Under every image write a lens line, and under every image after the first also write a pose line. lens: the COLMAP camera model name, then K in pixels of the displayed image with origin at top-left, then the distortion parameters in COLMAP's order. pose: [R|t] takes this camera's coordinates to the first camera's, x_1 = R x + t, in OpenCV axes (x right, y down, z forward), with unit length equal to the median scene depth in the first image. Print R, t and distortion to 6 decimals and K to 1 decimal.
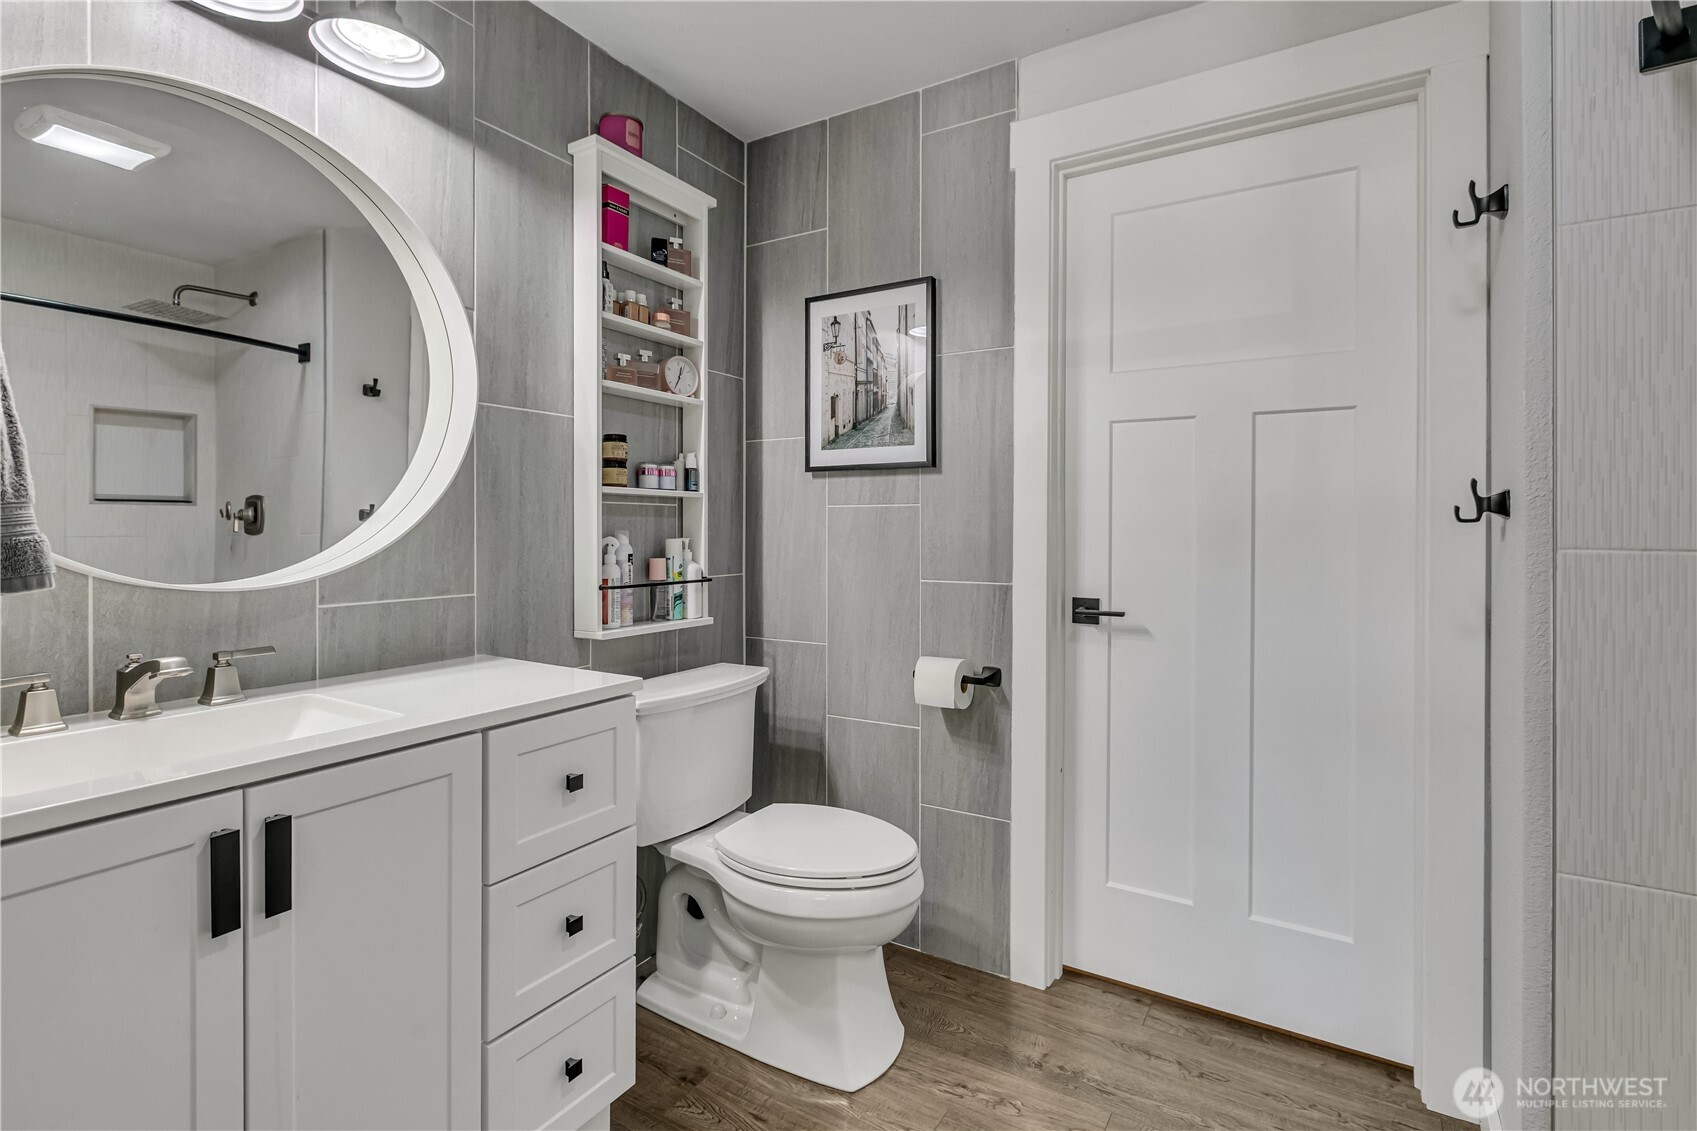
lens RADIAL K [[787.1, 0, 855.9], [0, 787.1, 553.7], [0, 0, 1]] dist [0.000817, -0.000129]
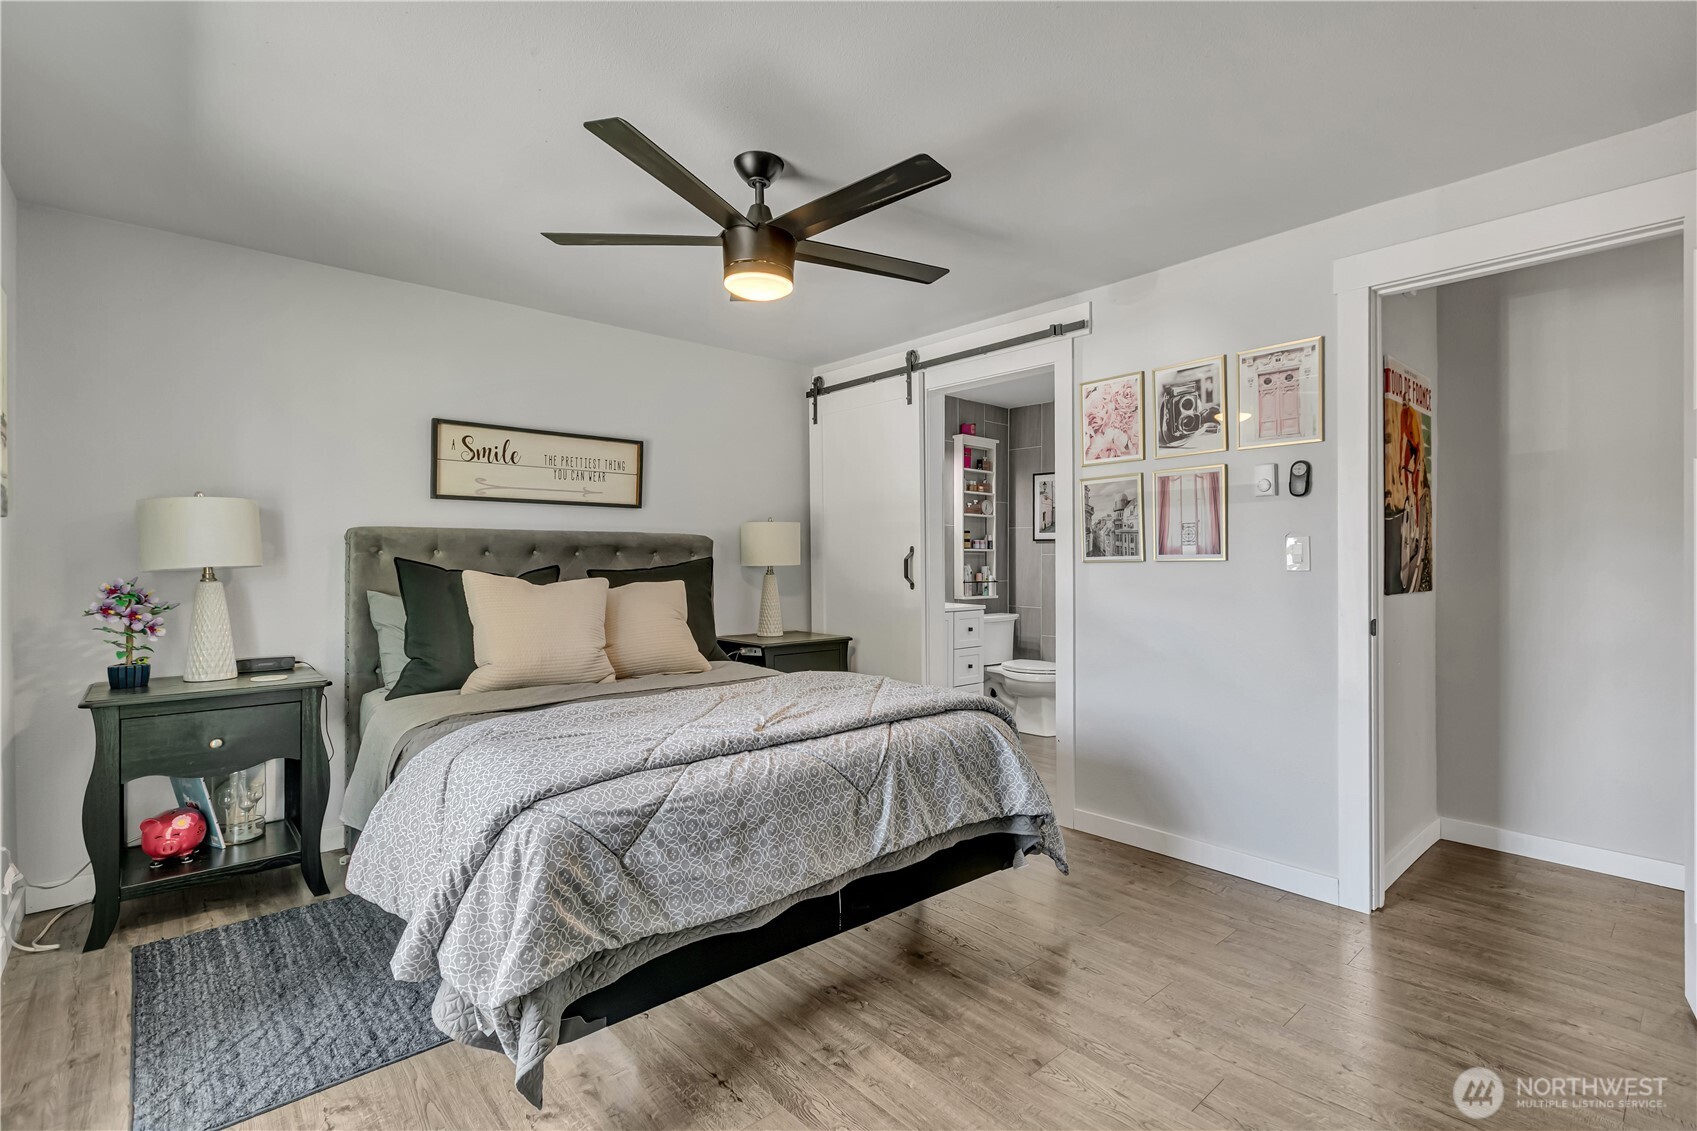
lens RADIAL K [[787.1, 0, 855.9], [0, 787.1, 553.7], [0, 0, 1]] dist [0.000817, -0.000129]
pose [[0.959430, -0.001819, -0.281942, 0.116072], [-0.010286, 0.999088, -0.041447, 0.055891], [0.281761, 0.042665, 0.958536, -1.778649]]
